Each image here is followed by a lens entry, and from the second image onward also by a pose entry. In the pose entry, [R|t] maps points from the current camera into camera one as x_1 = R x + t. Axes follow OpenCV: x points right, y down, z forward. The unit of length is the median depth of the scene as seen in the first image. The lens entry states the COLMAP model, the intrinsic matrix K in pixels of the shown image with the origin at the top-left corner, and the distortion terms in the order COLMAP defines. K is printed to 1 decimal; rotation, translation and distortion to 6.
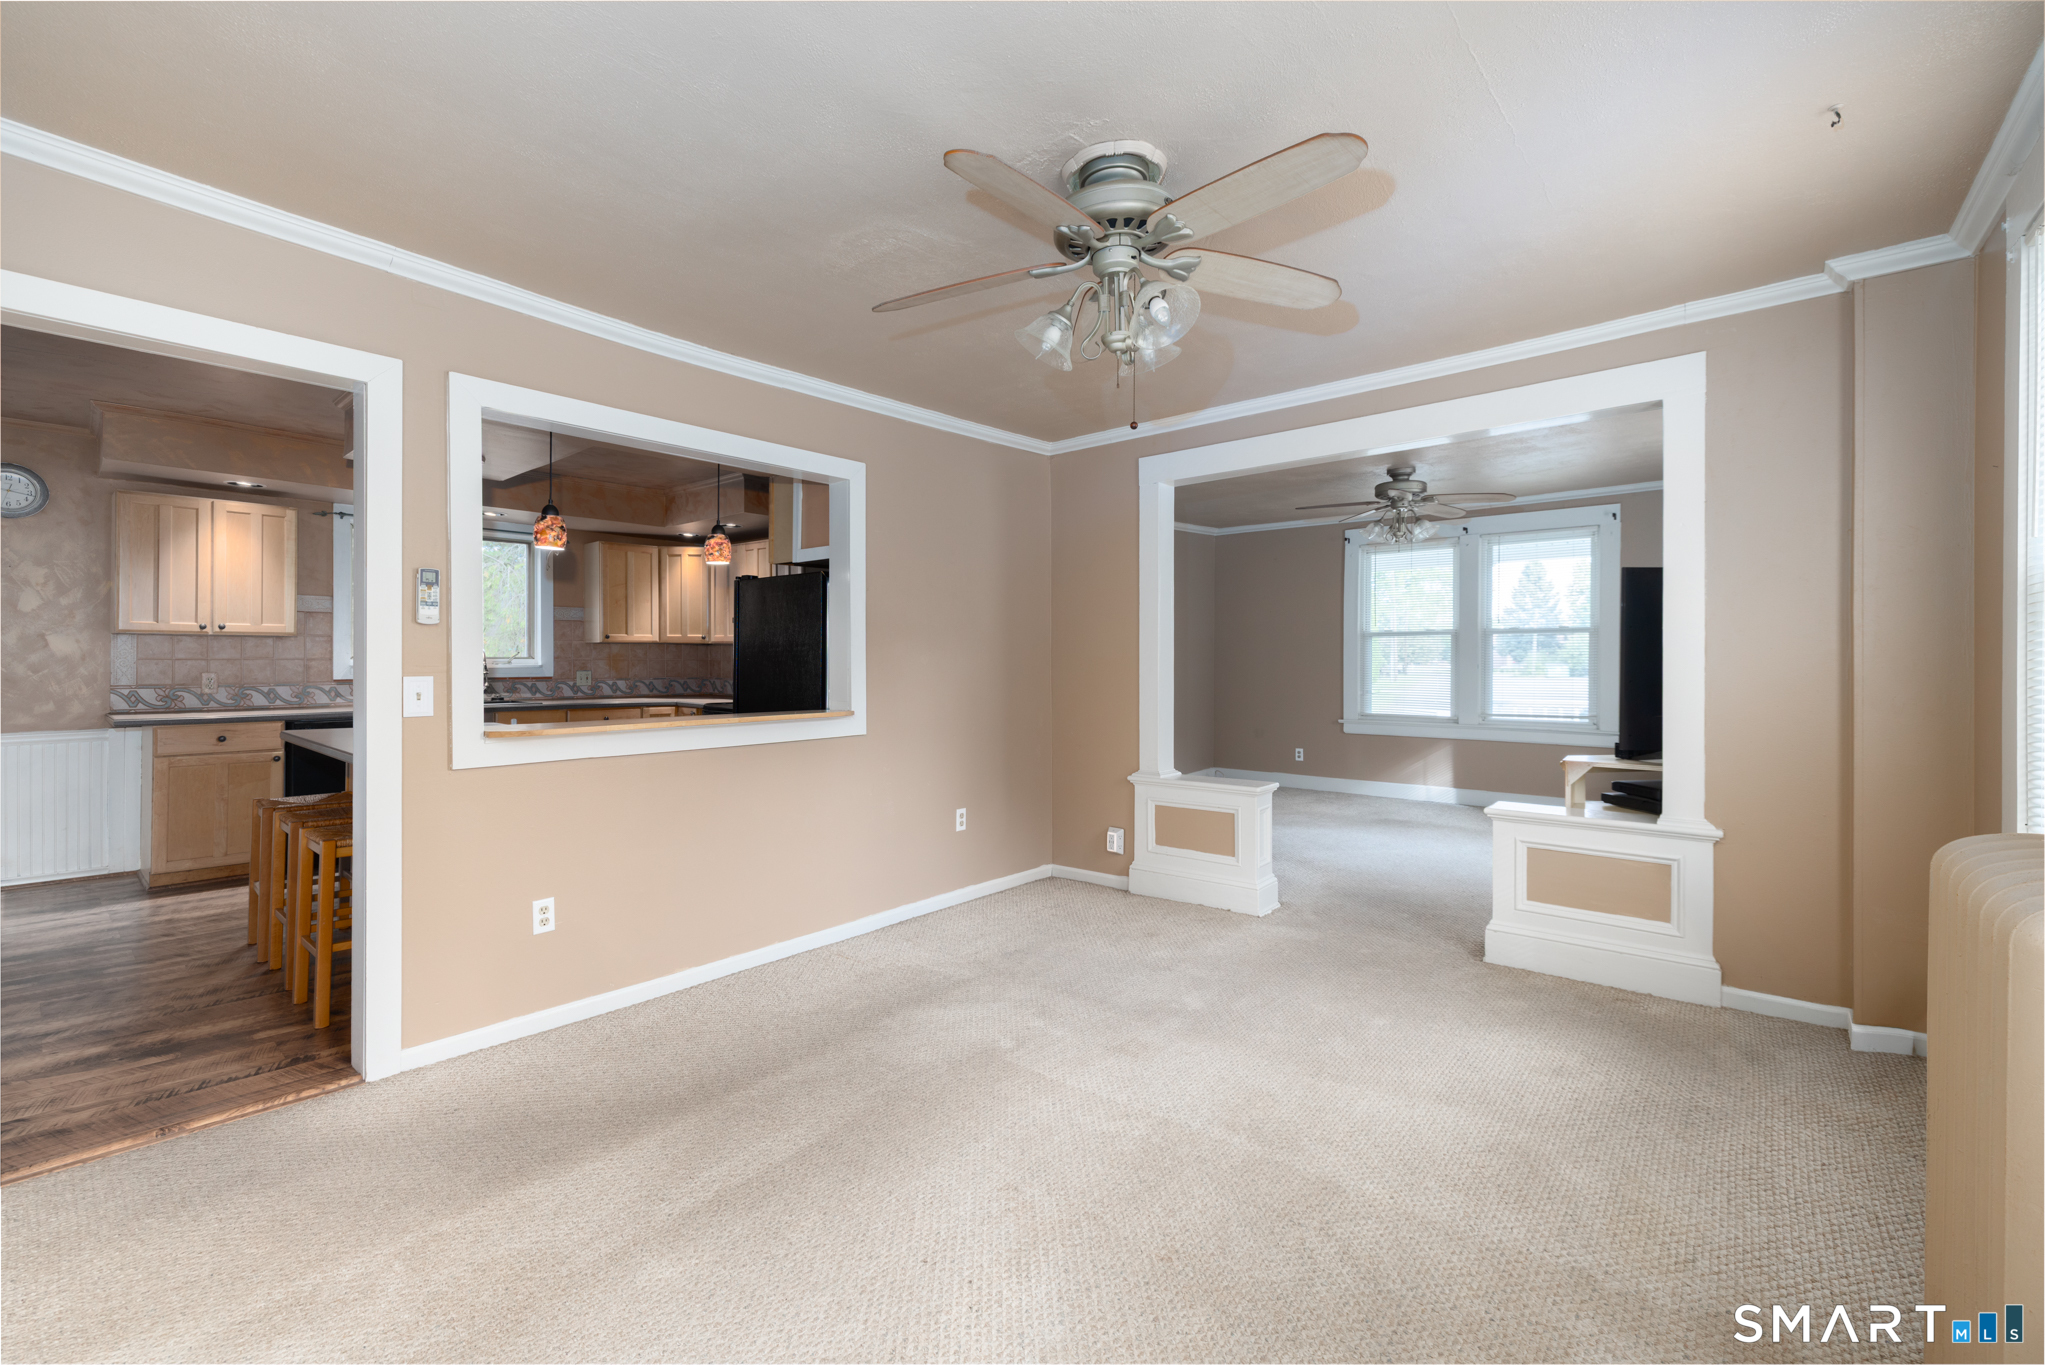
lens RADIAL K [[860.2, 0, 1001.3], [0, 860.2, 661.0], [0, 0, 1]] dist [0.000329, -0.000072]
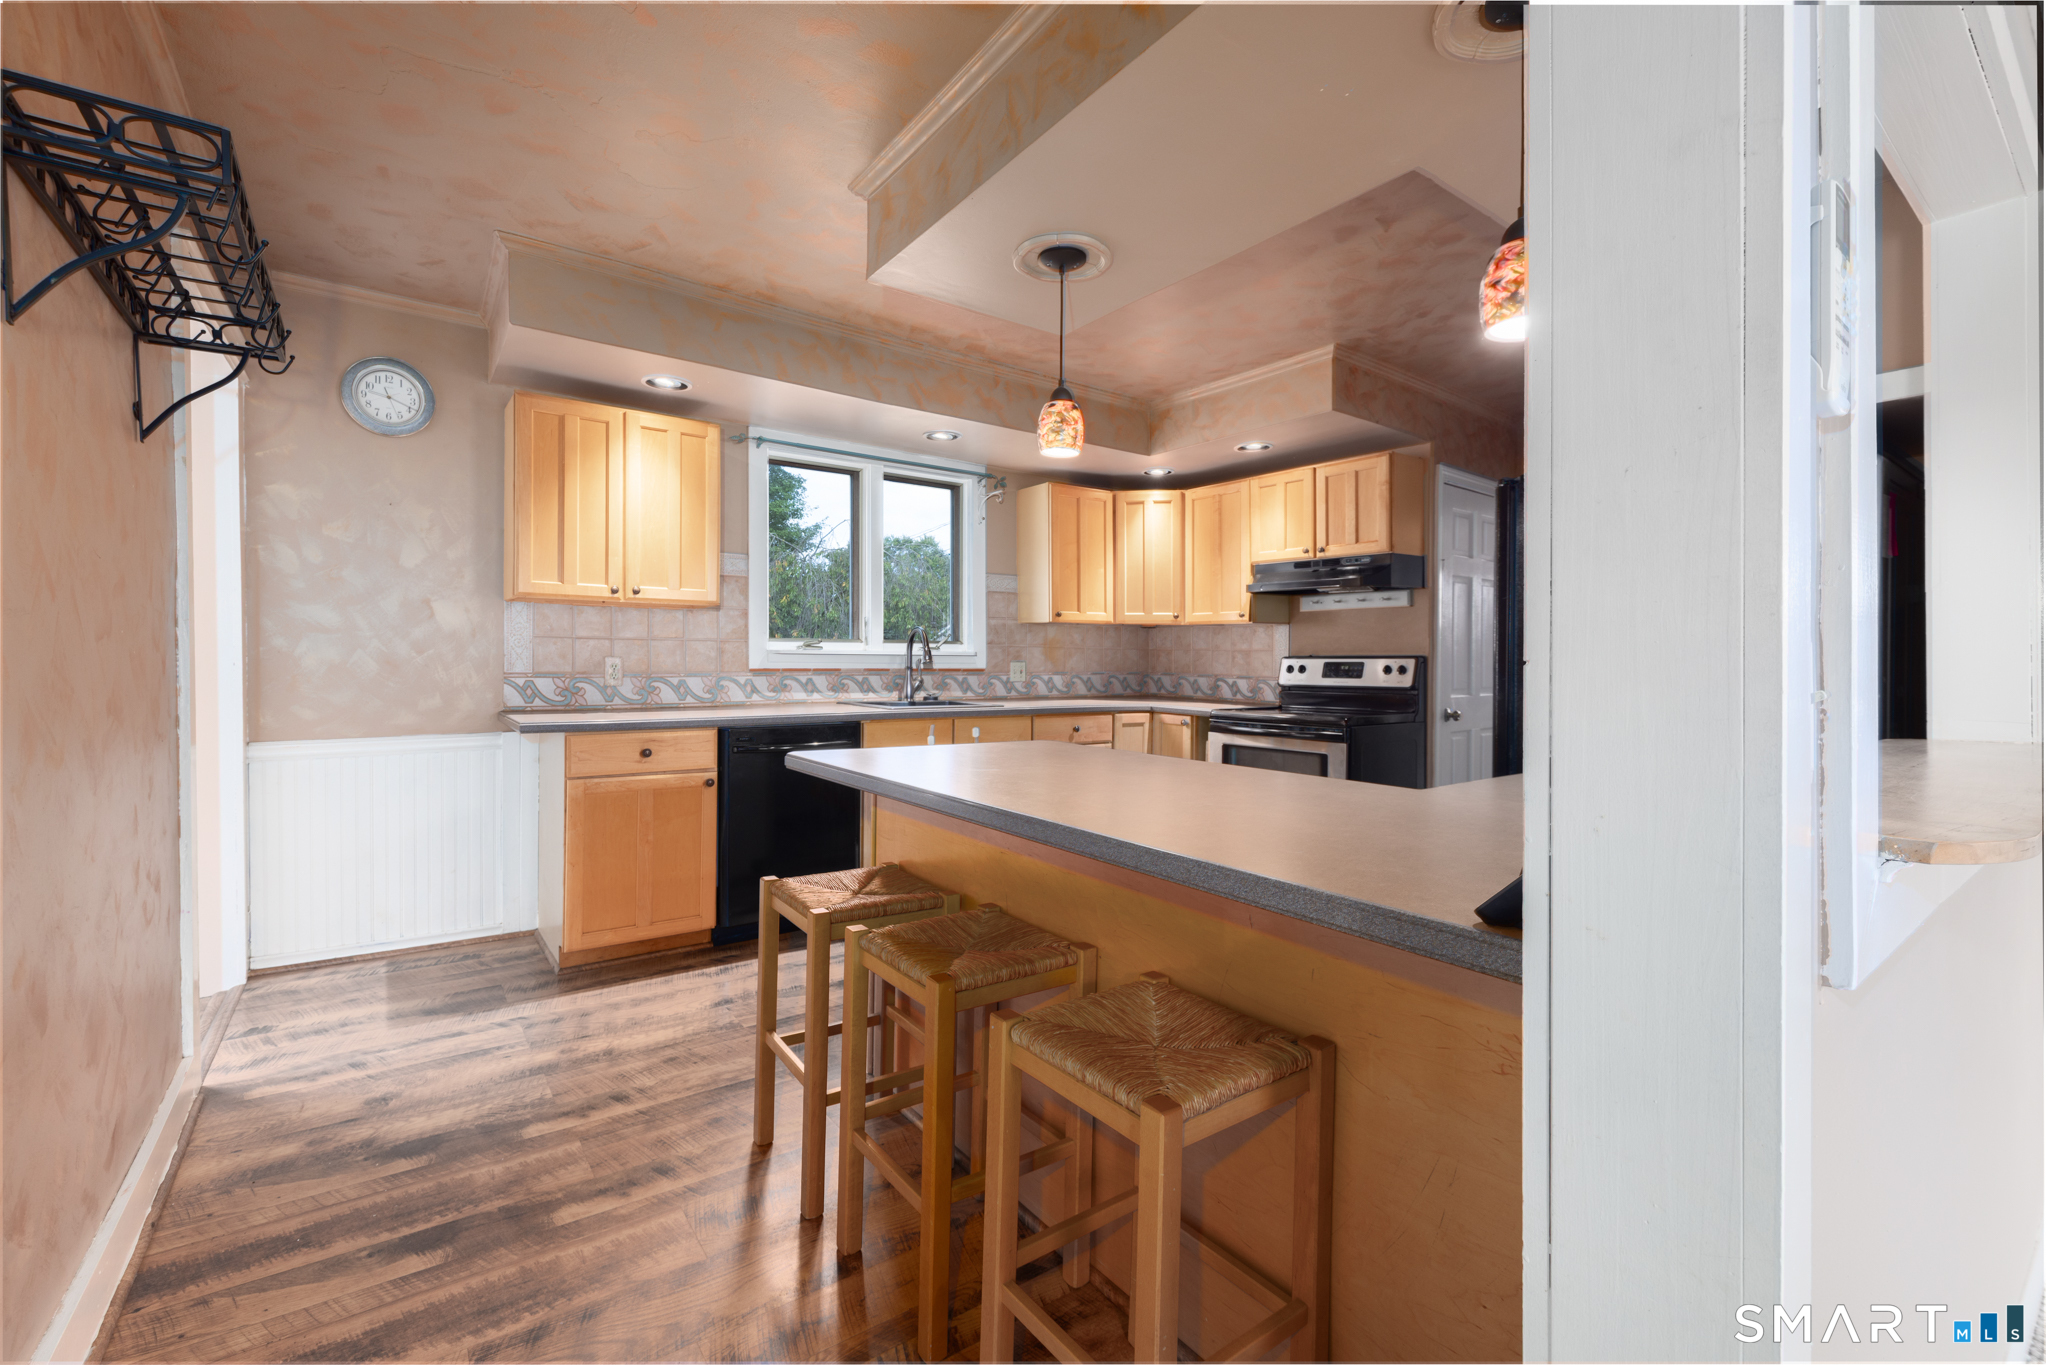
lens RADIAL K [[893.3, 0, 1028.7], [0, 893.3, 671.6], [0, 0, 1]] dist [0.002253, 0.000216]
pose [[0.975443, 0.011656, -0.219944, -0.439633], [-0.008770, 0.999862, 0.014097, 0.013070], [0.220078, -0.011822, 0.975411, 0.364840]]
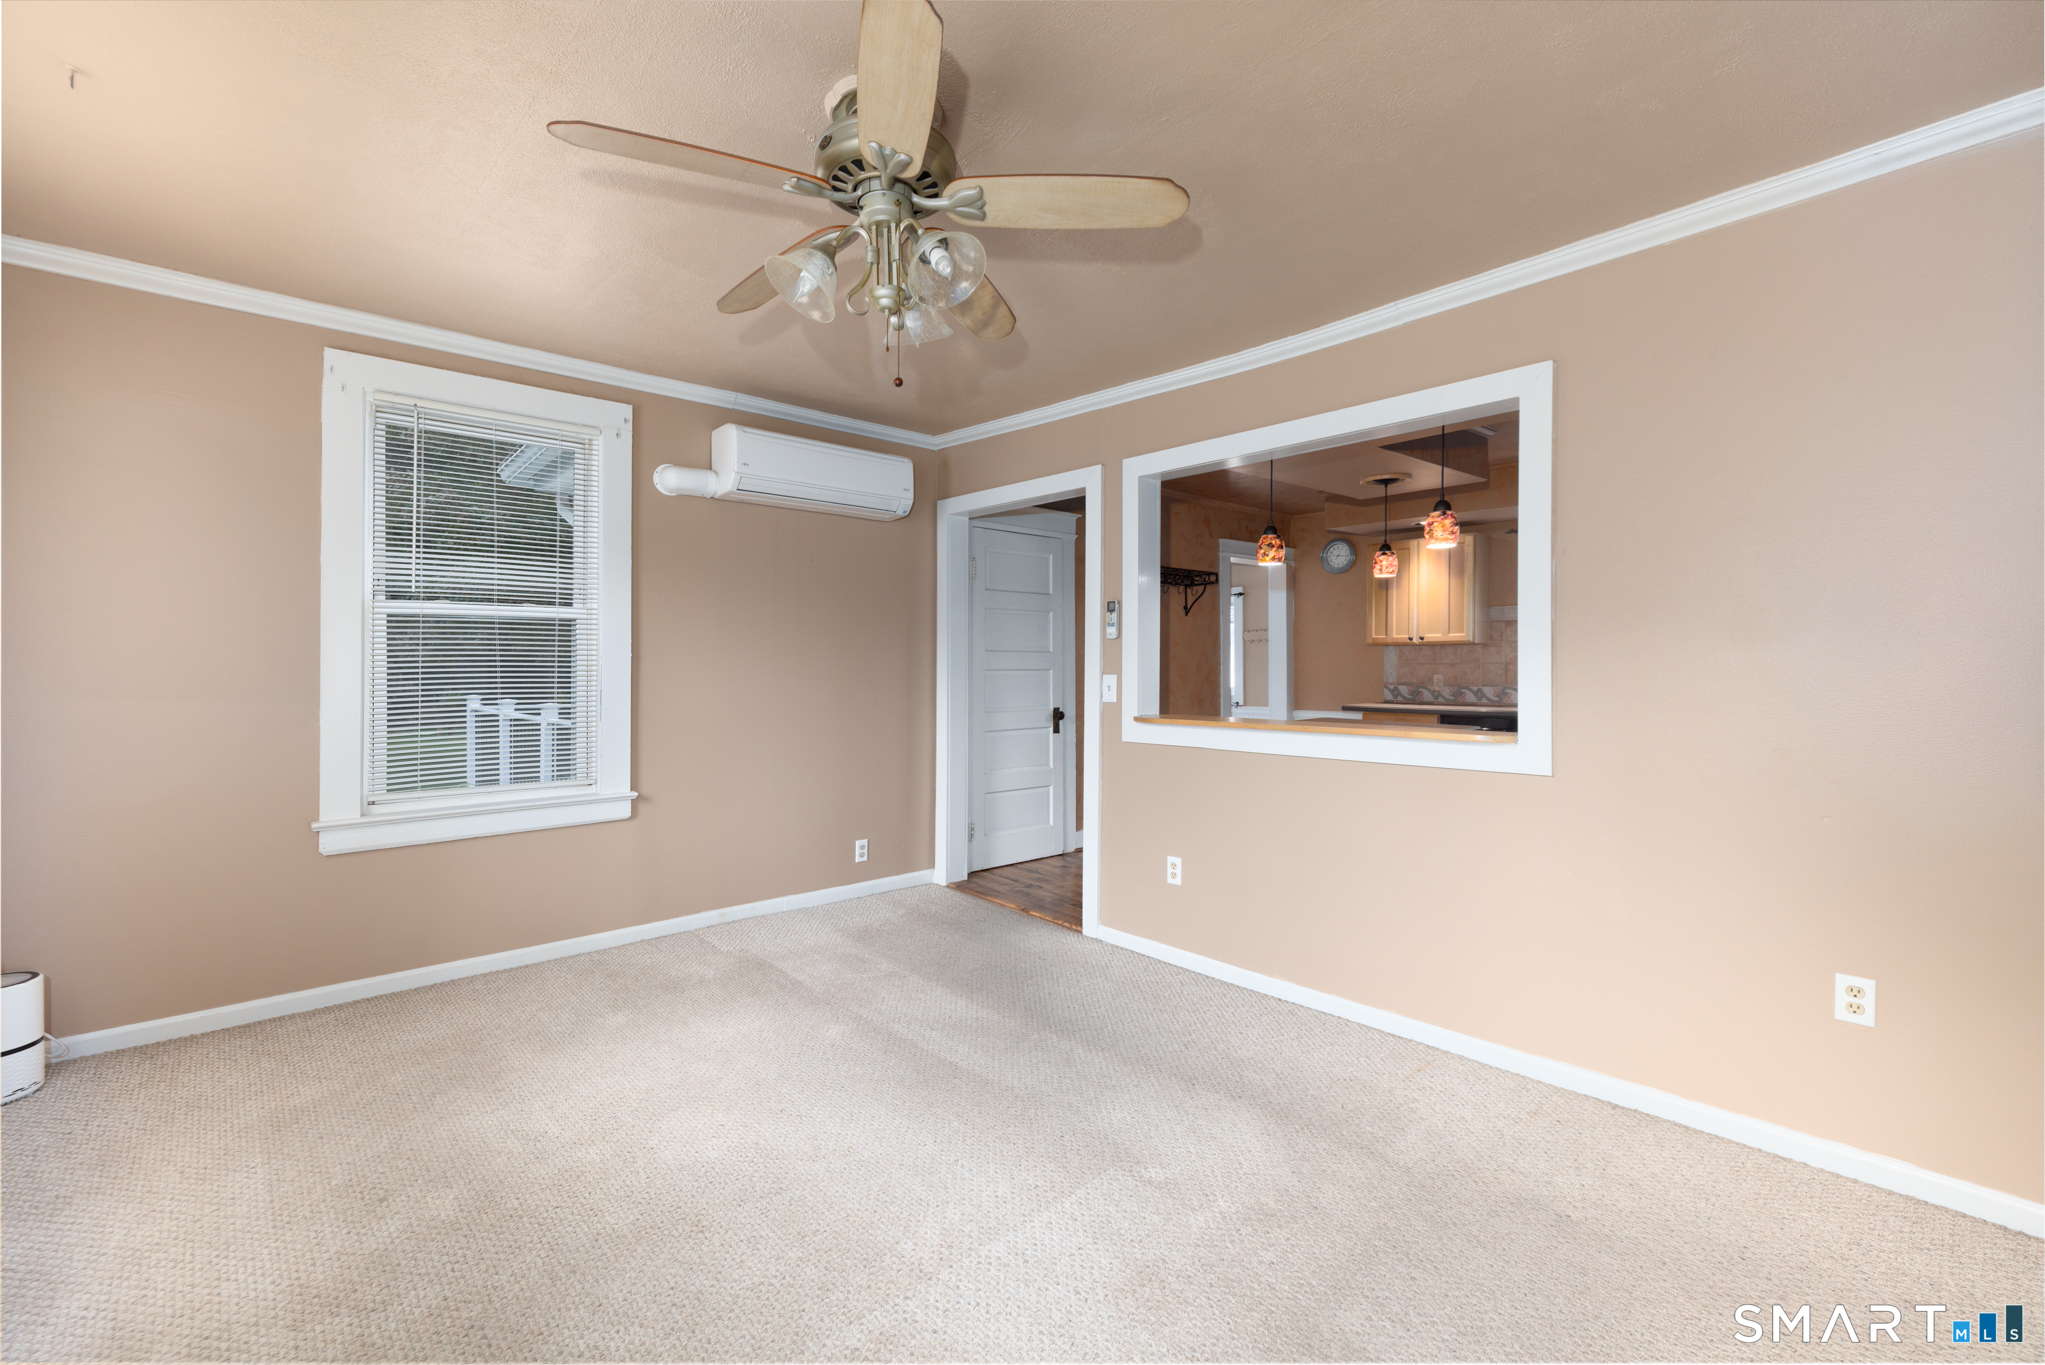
lens RADIAL K [[860.2, 0, 1001.3], [0, 860.2, 661.0], [0, 0, 1]] dist [0.000329, -0.000072]
pose [[-0.119793, -0.005558, -0.992783, 0.437825], [0.000319, 0.999984, -0.005637, 0.001214], [0.992799, -0.000992, -0.119790, 0.544206]]
